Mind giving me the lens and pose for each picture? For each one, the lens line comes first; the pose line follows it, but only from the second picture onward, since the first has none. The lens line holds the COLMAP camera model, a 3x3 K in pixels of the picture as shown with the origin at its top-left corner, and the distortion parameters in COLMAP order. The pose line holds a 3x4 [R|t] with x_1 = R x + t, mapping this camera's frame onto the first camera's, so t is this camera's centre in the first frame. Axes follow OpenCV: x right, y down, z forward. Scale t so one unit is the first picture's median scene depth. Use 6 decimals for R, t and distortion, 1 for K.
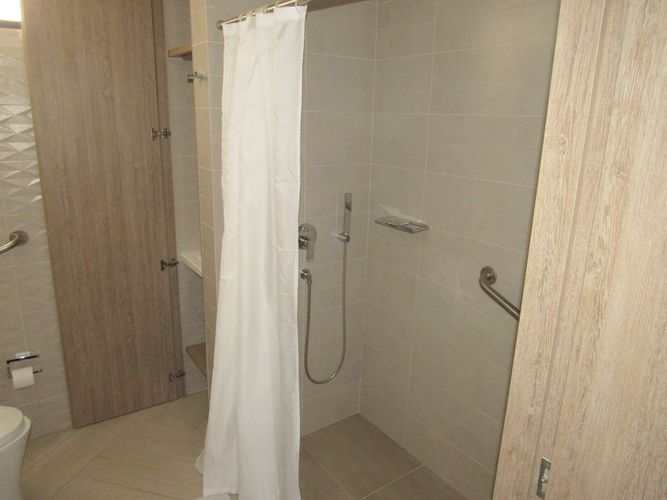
lens RADIAL K [[461.3, 0, 333.5], [0, 461.3, 250.0], [0, 0, 1]] dist [-0.029004, -0.004618]
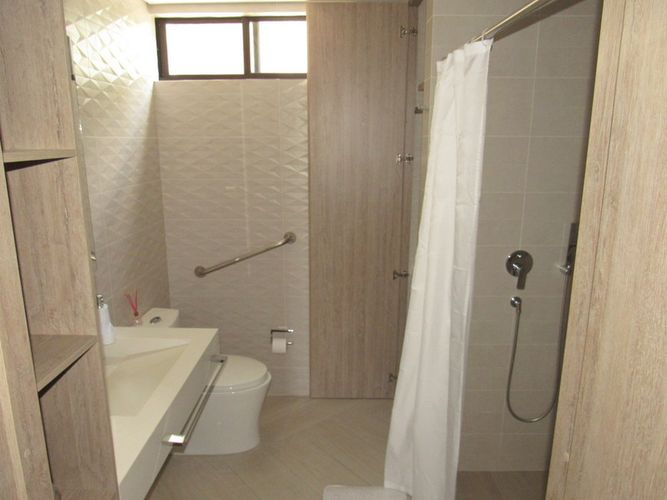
lens RADIAL K [[461.3, 0, 333.5], [0, 461.3, 250.0], [0, 0, 1]] dist [-0.029004, -0.004618]
pose [[0.817655, 0.106359, -0.565799, 0.155612], [-0.134510, 0.990879, -0.008119, 0.002372], [0.559775, 0.082744, 0.824503, -0.016791]]
